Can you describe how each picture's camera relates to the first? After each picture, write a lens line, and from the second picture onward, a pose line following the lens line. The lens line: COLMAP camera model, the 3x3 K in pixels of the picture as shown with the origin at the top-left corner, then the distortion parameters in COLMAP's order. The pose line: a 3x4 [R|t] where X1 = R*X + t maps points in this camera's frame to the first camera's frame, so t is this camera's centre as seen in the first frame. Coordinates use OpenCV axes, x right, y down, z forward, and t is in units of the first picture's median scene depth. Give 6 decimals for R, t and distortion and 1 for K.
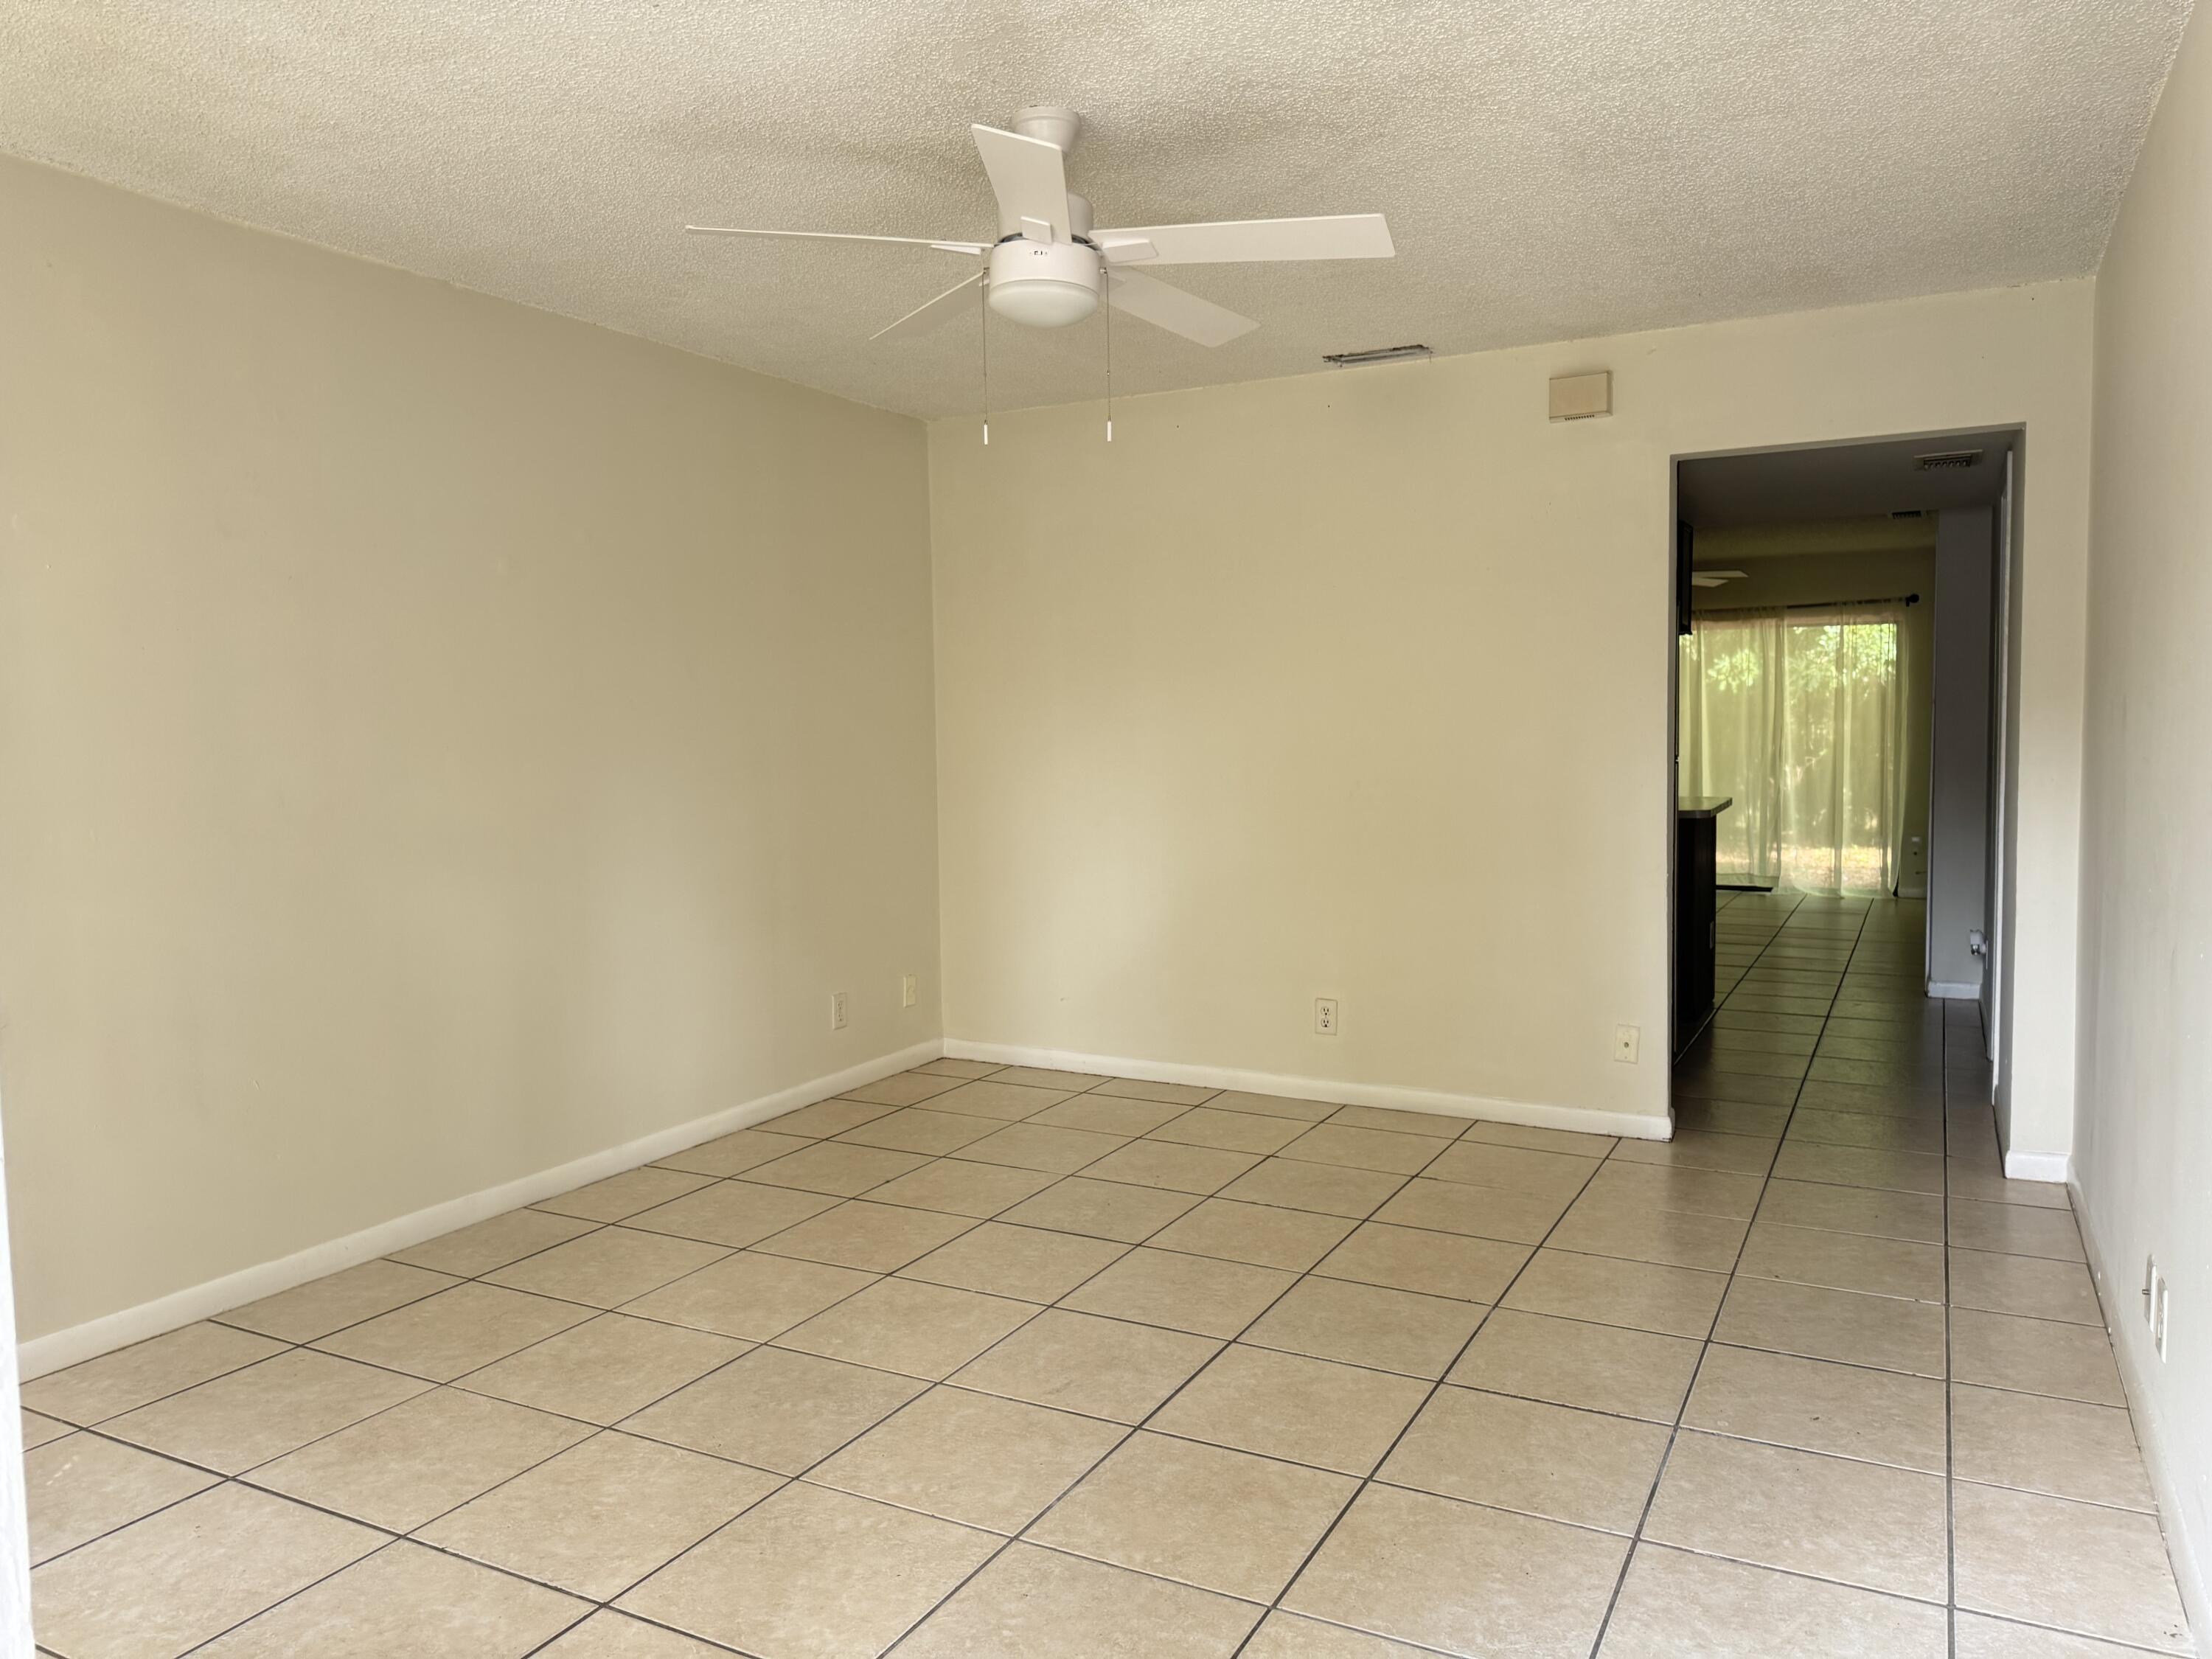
lens RADIAL K [[1574.2, 0, 1106.0], [0, 1574.2, 829.5], [0, 0, 1]] dist [0.038046, -0.122902]
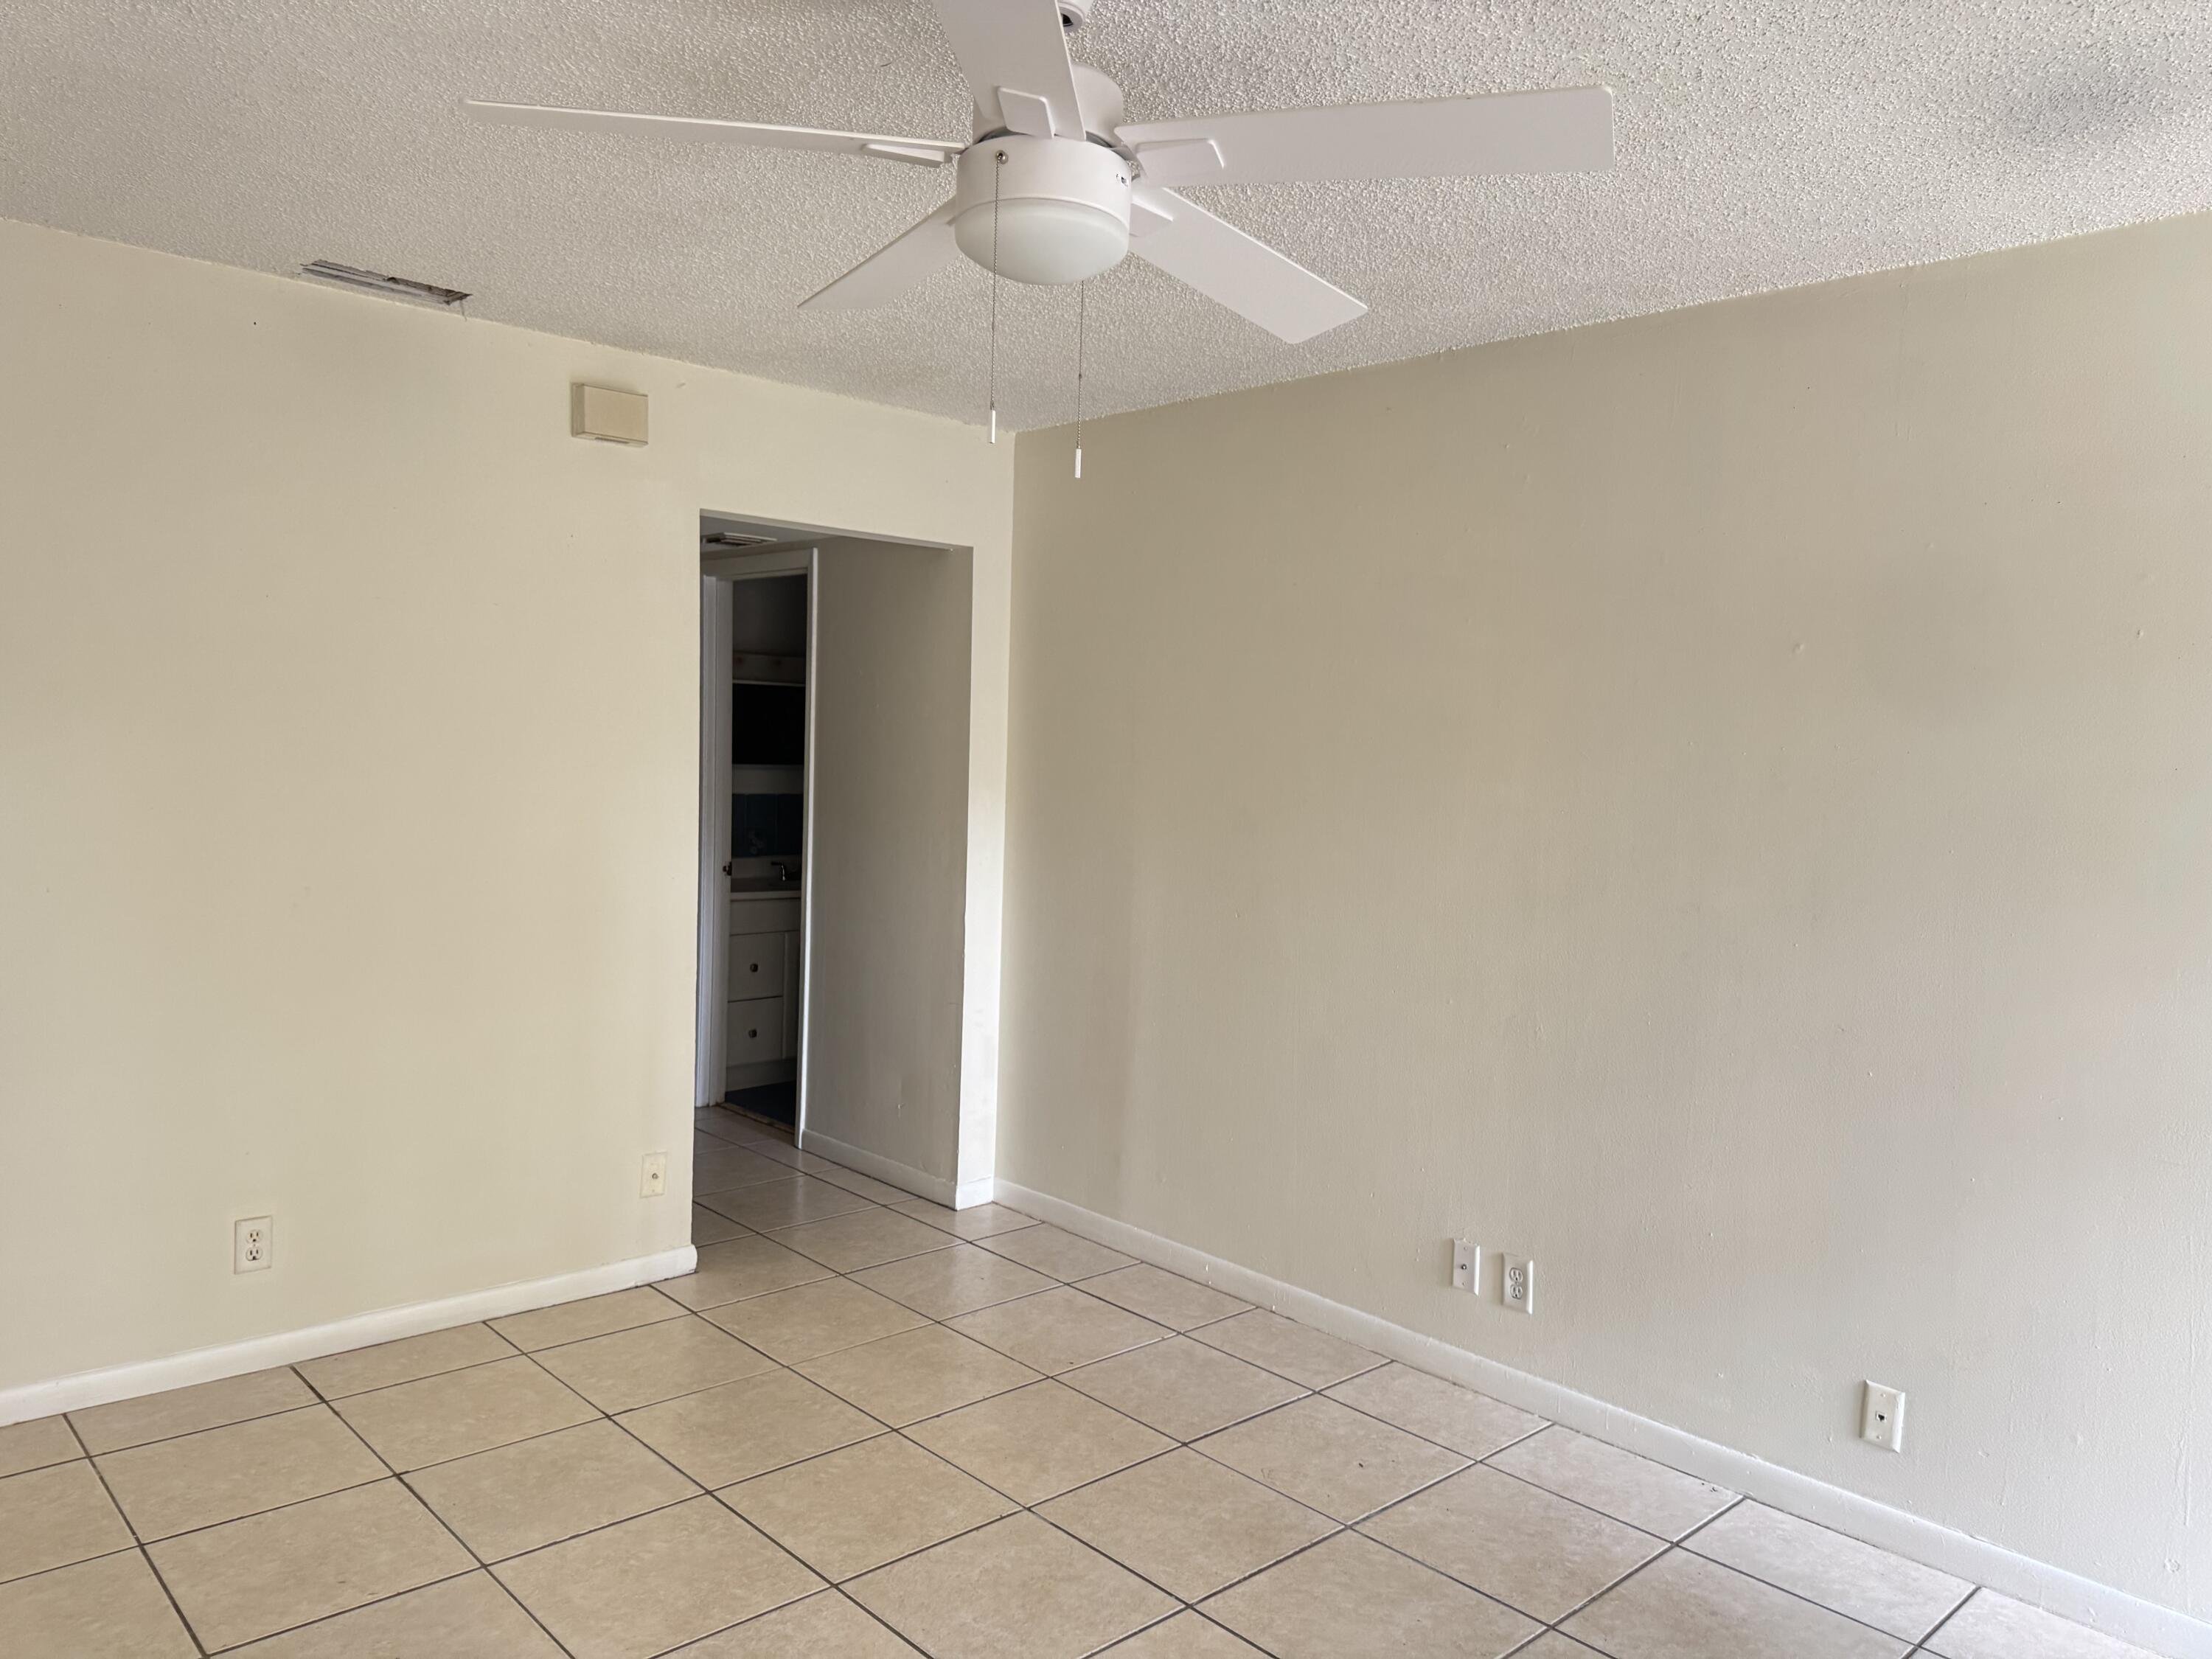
lens RADIAL K [[1522.9, 0, 1106.0], [0, 1522.9, 829.5], [0, 0, 1]] dist [0.033777, -0.058623]
pose [[0.319024, -0.026383, 0.947379, -0.383965], [0.027950, 0.999440, 0.018421, -0.062997], [-0.947334, 0.020603, 0.319583, 0.495116]]
